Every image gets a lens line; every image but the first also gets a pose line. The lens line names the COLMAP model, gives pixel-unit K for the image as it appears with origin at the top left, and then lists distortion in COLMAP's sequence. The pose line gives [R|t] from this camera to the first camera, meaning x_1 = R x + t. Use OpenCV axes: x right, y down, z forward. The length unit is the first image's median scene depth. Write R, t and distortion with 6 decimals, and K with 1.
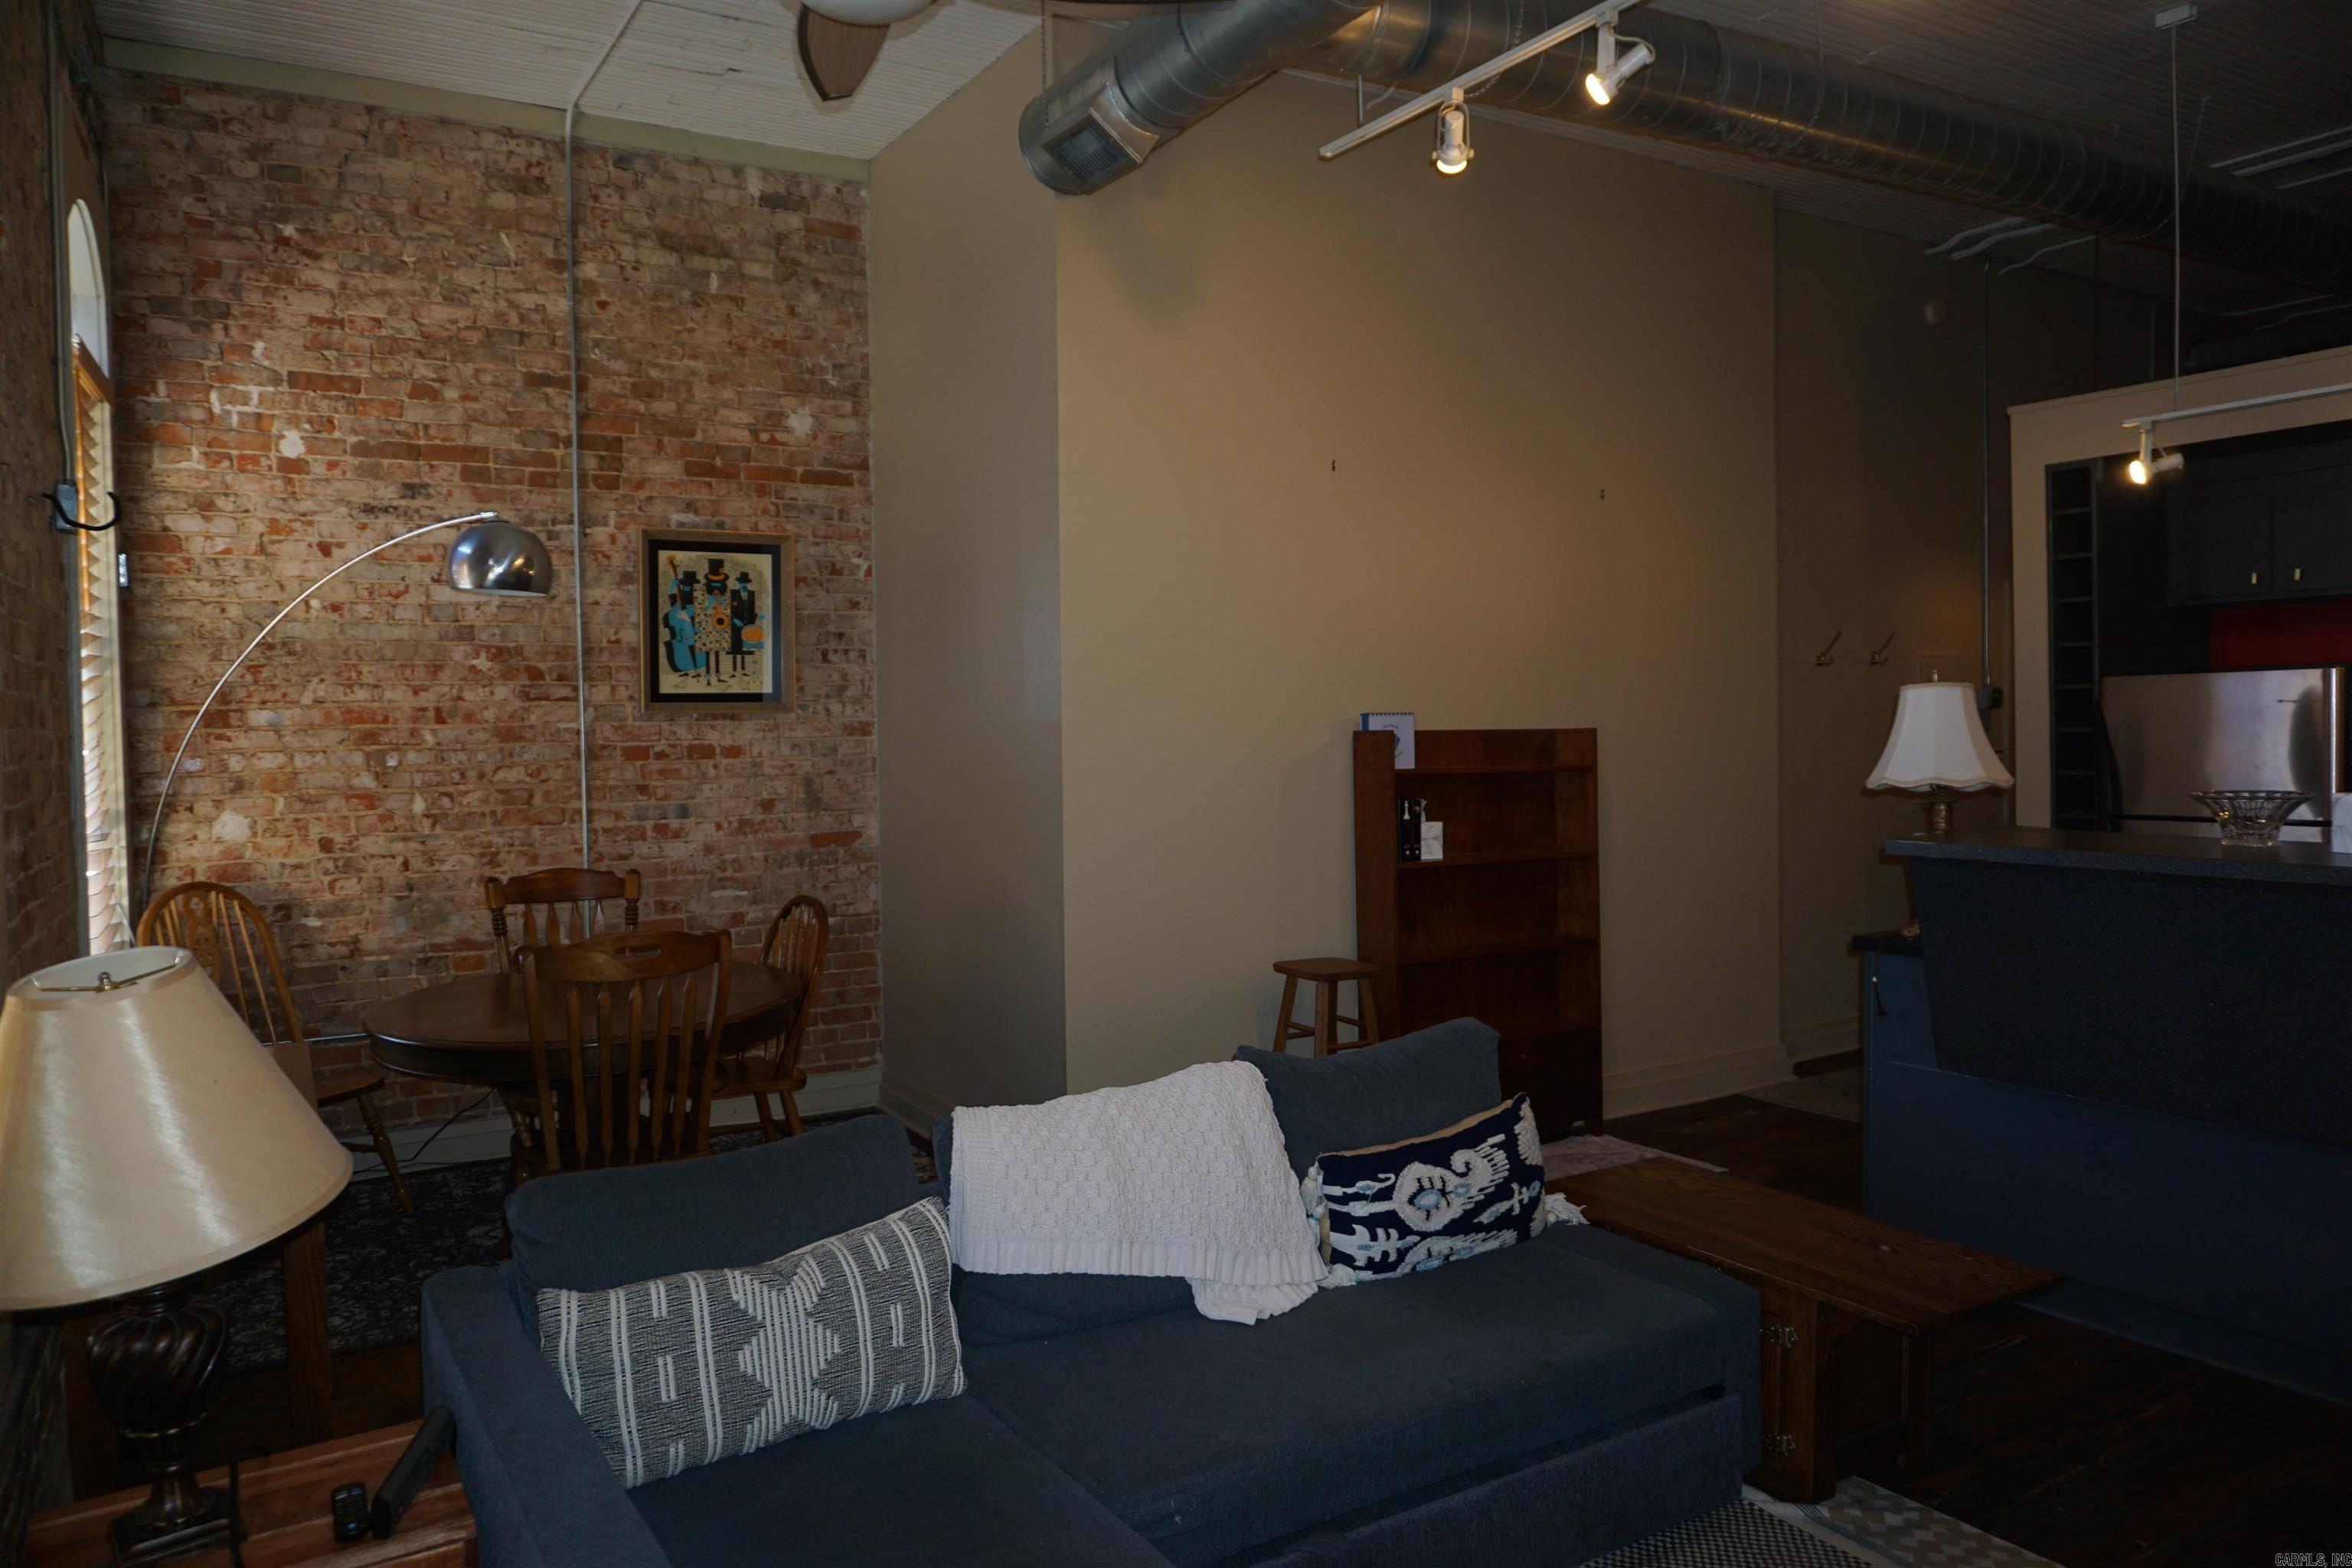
lens RADIAL K [[1571.7, 0, 1168.1], [0, 1571.7, 780.9], [0, 0, 1]] dist [-0.050019, 0.032897]
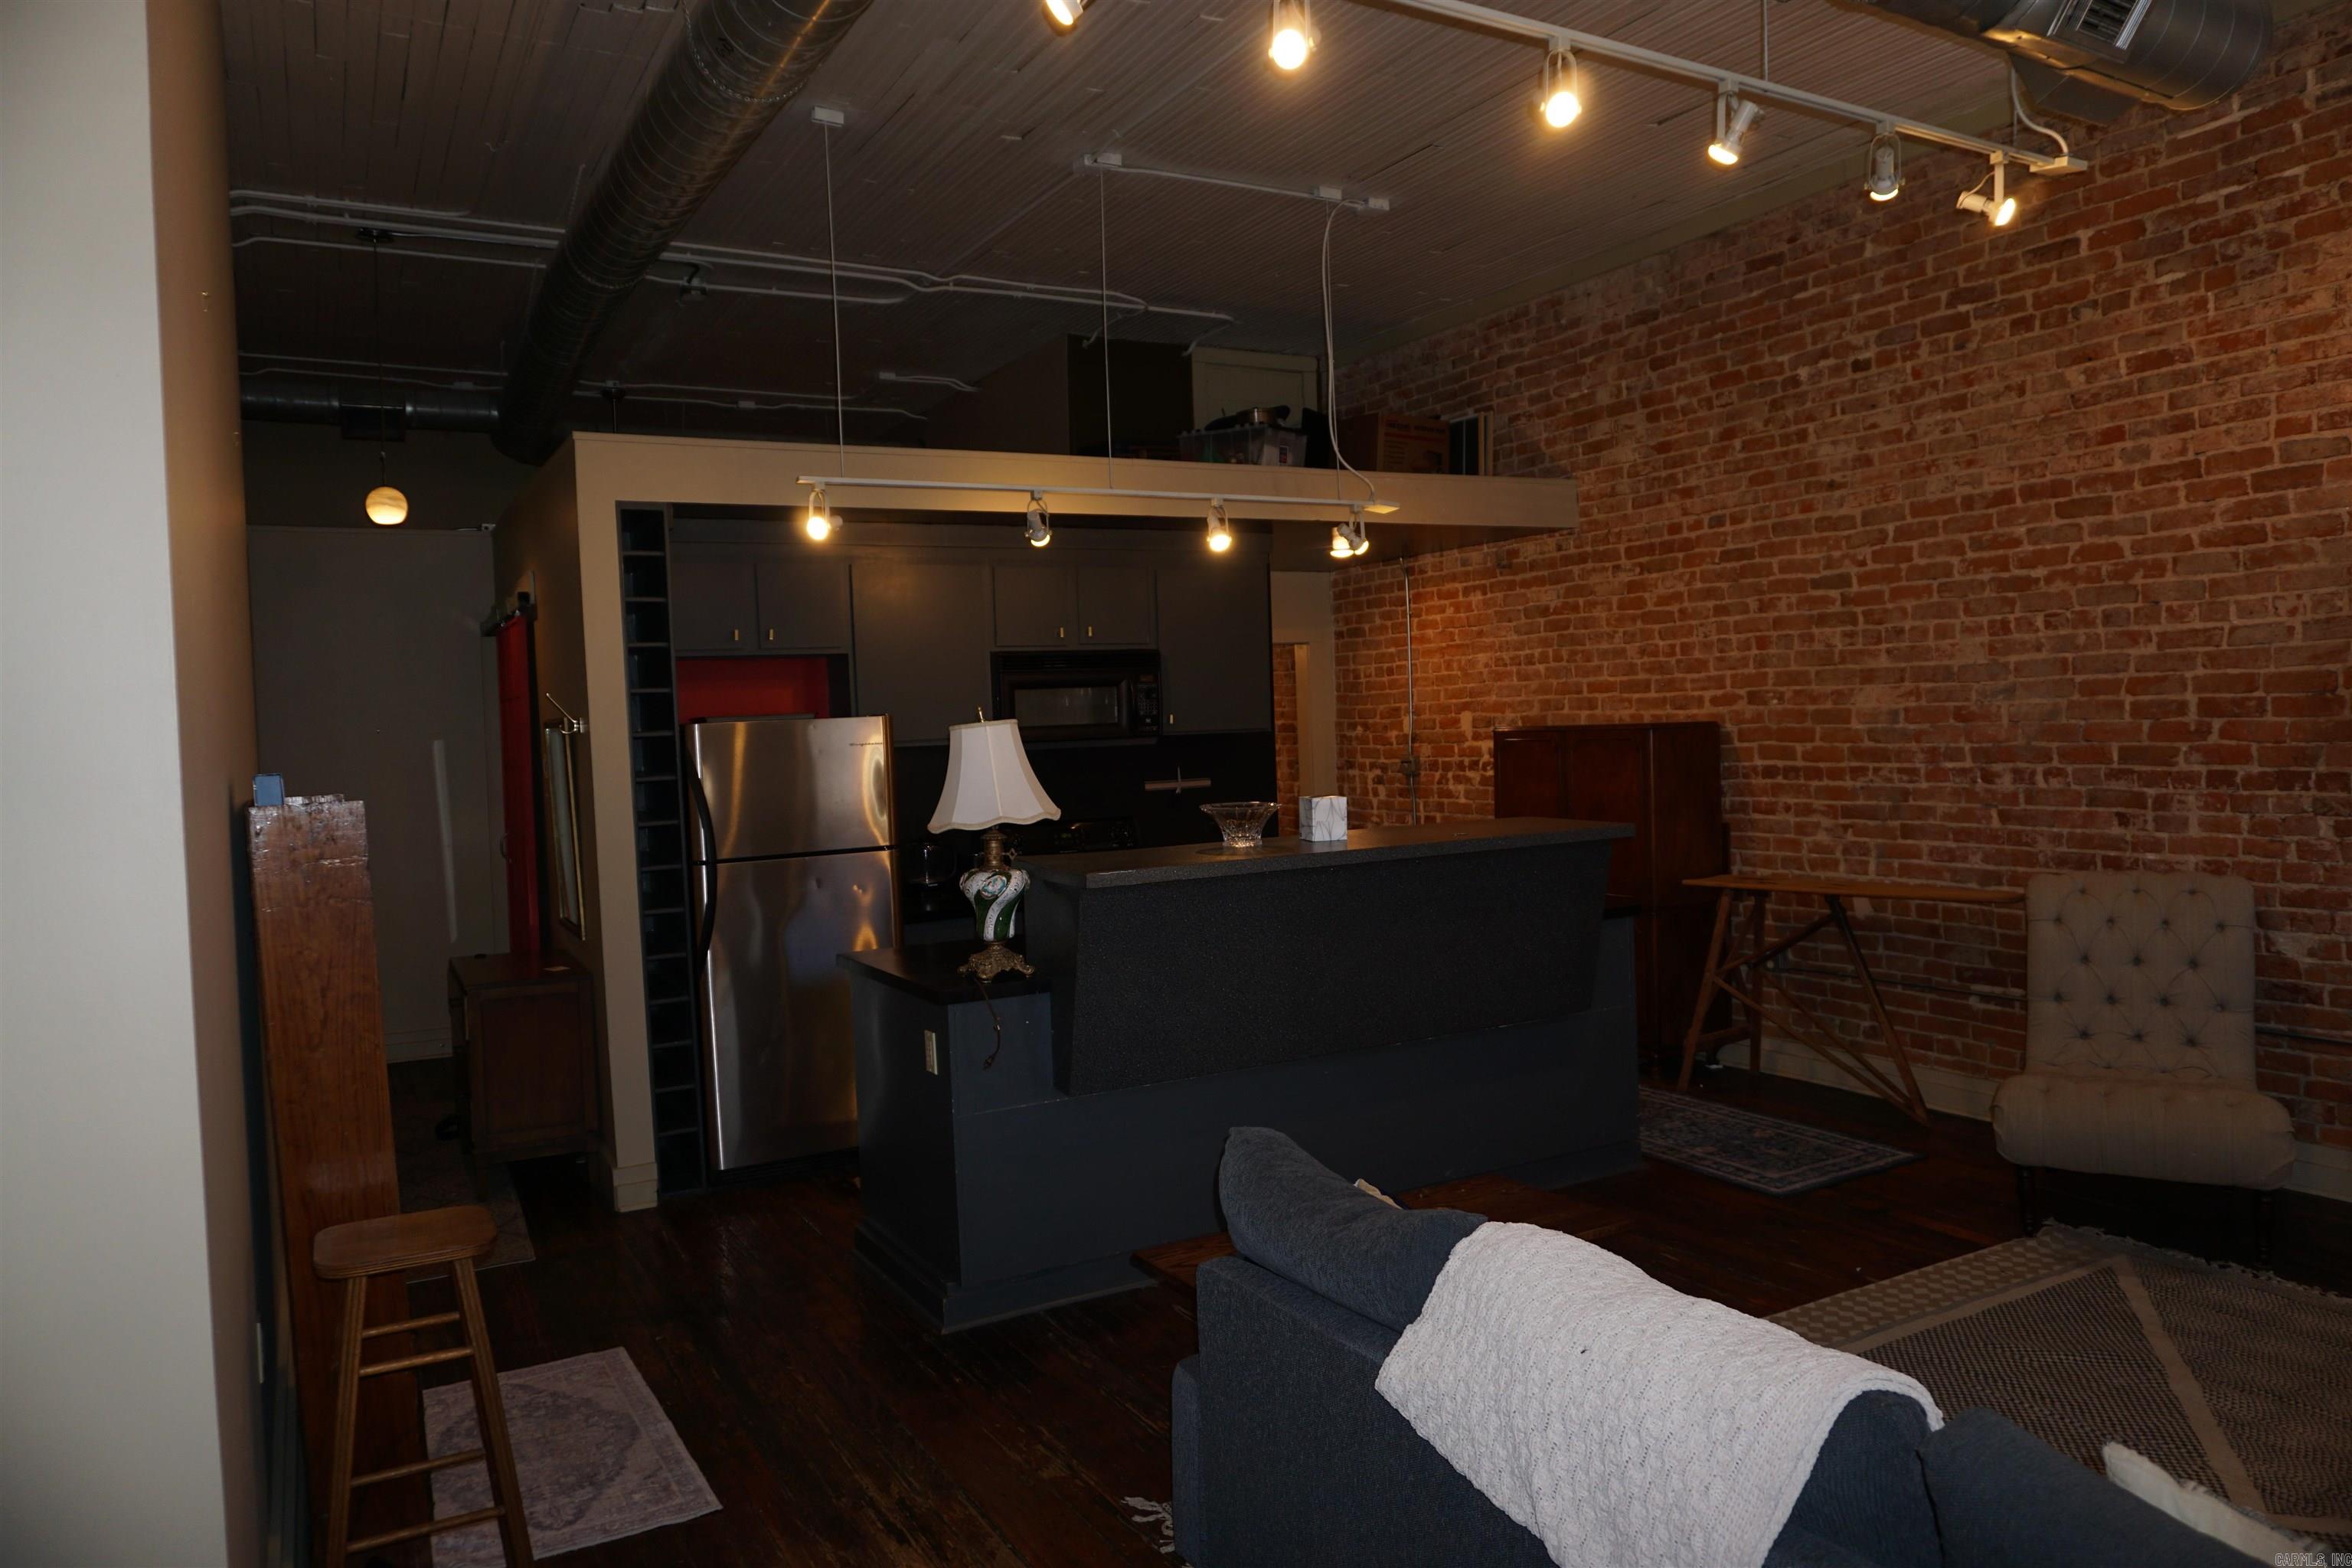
lens RADIAL K [[1571.7, 0, 1179.7], [0, 1571.7, 777.2], [0, 0, 1]] dist [-0.050019, 0.032897]
pose [[0.036646, -0.018214, 0.999162, -0.398695], [0.072332, 0.997260, 0.015526, -0.027394], [-0.996707, 0.071703, 0.037863, 0.670521]]
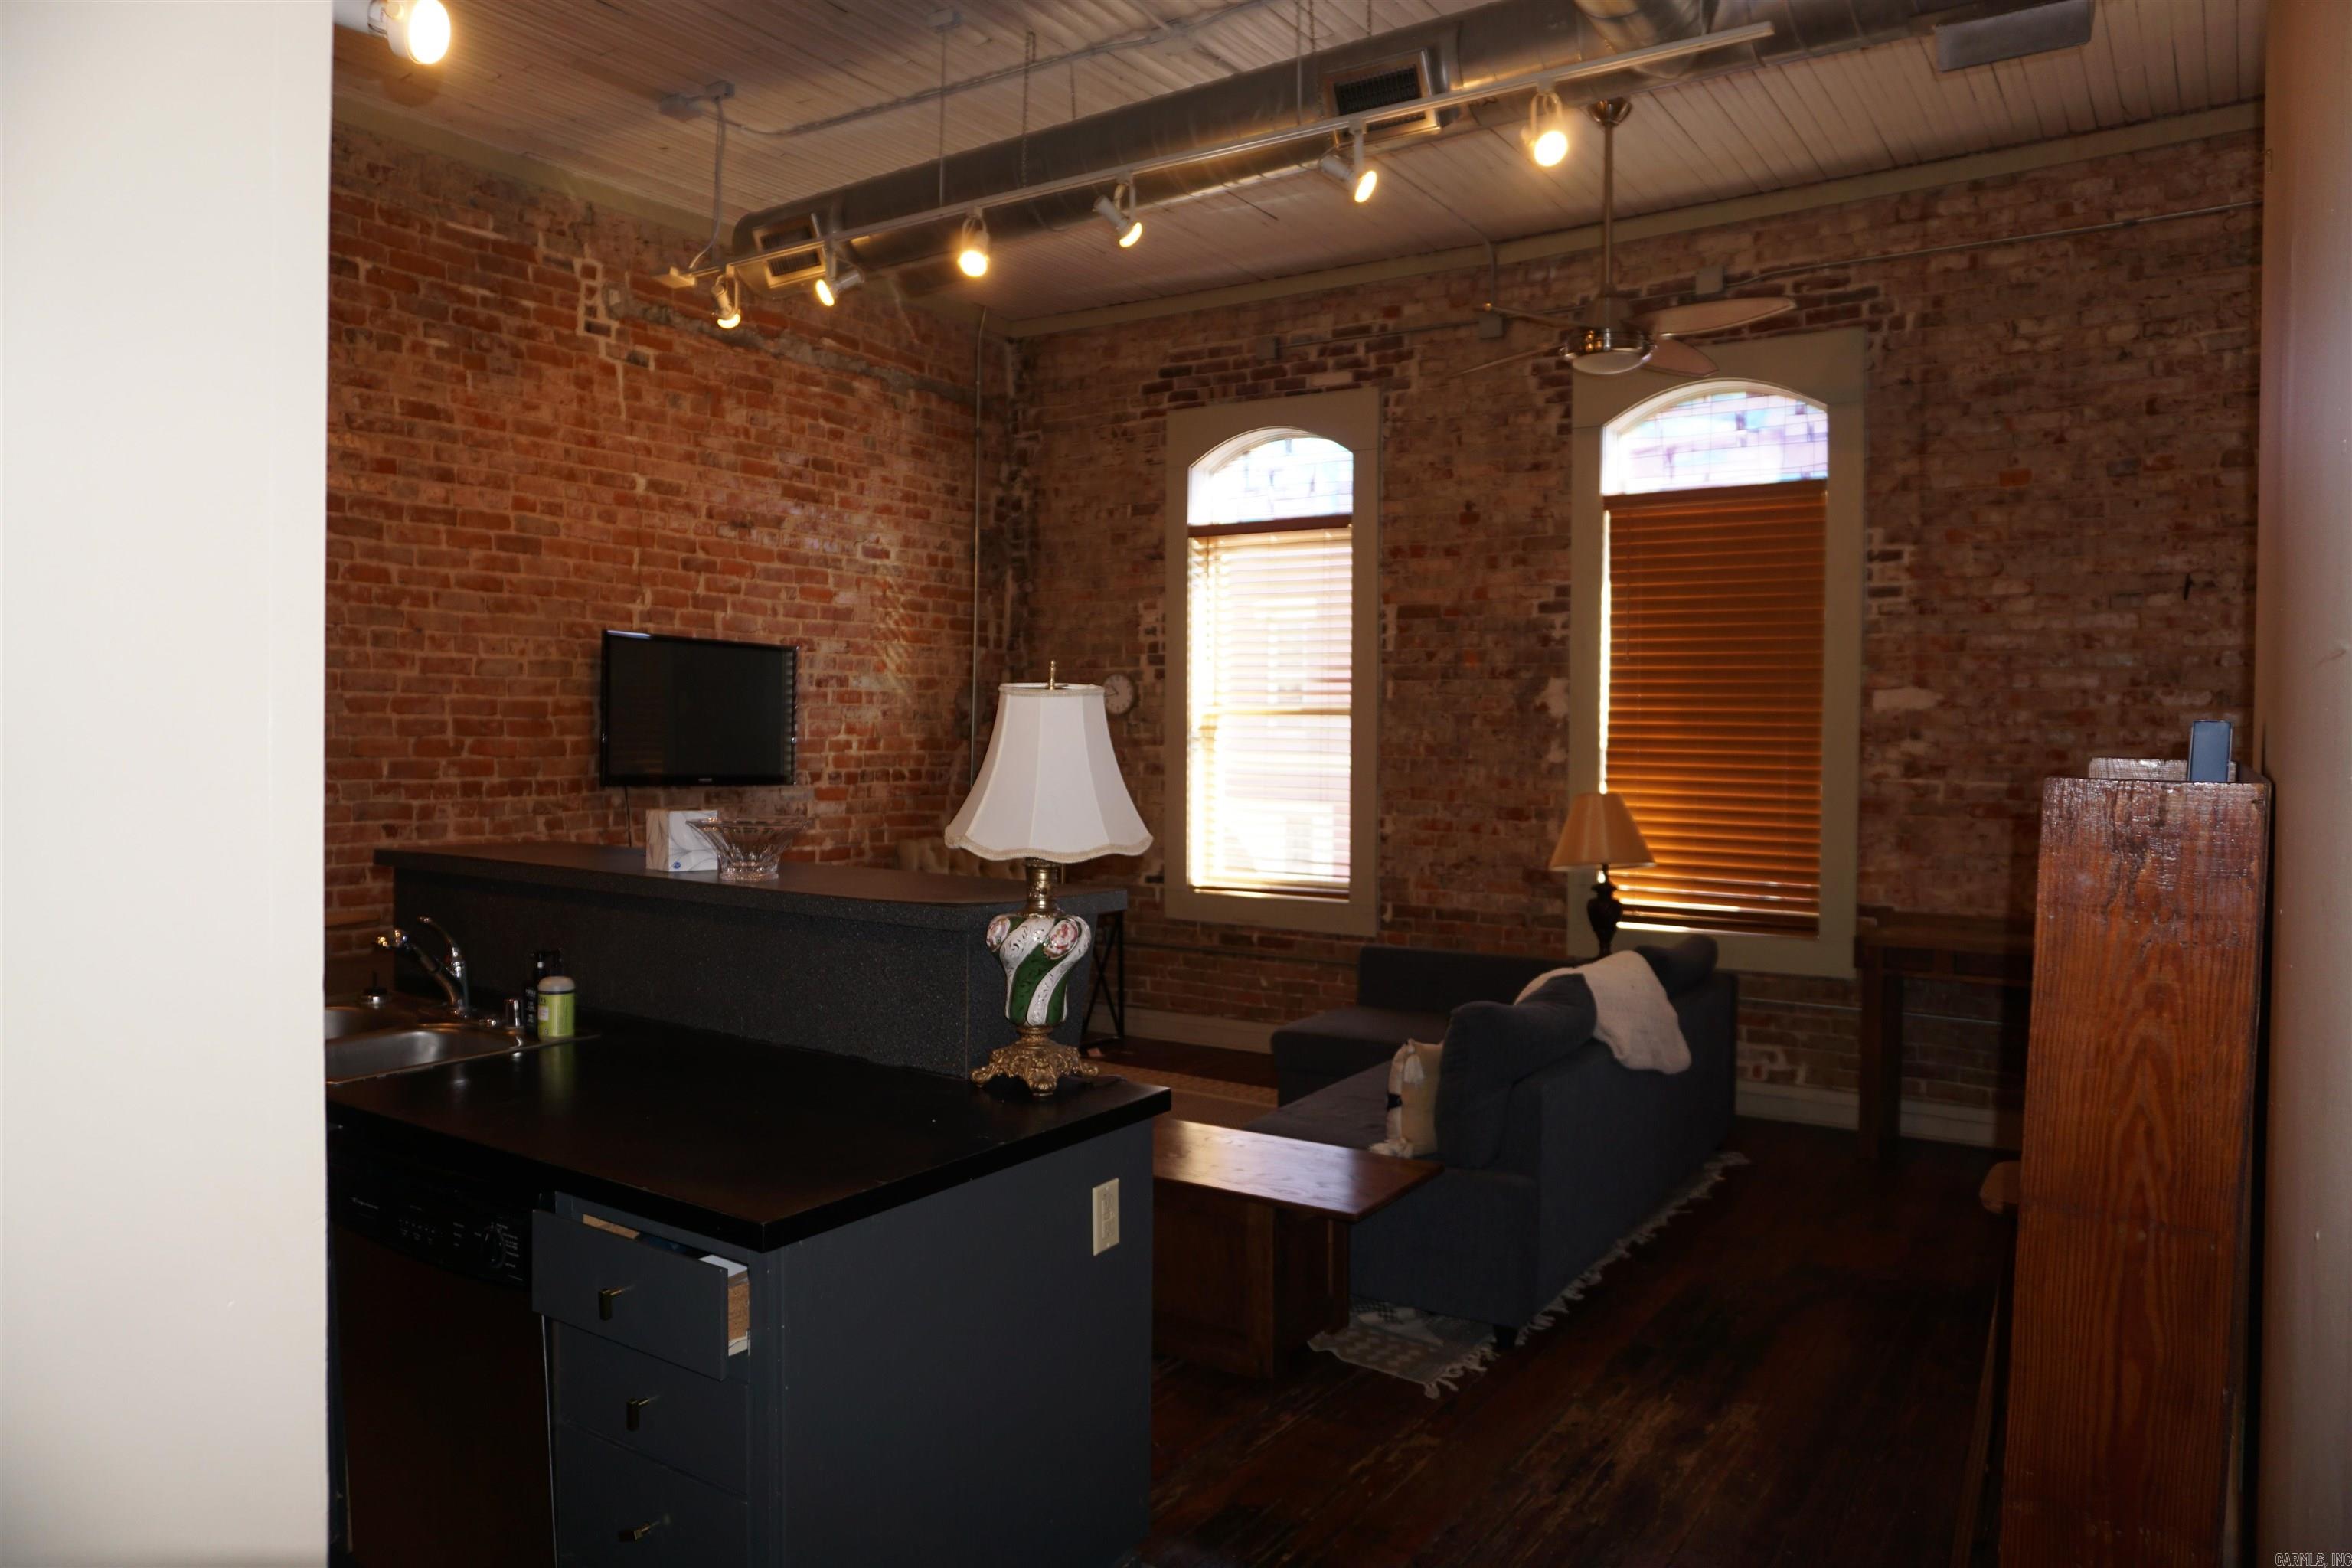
lens RADIAL K [[1571.7, 0, 1170.4], [0, 1571.7, 777.8], [0, 0, 1]] dist [-0.050019, 0.032897]
pose [[-0.906611, 0.023076, -0.421337, 0.578351], [-0.007972, 0.997389, 0.071780, -0.056955], [0.421893, 0.068435, -0.904059, 1.278650]]
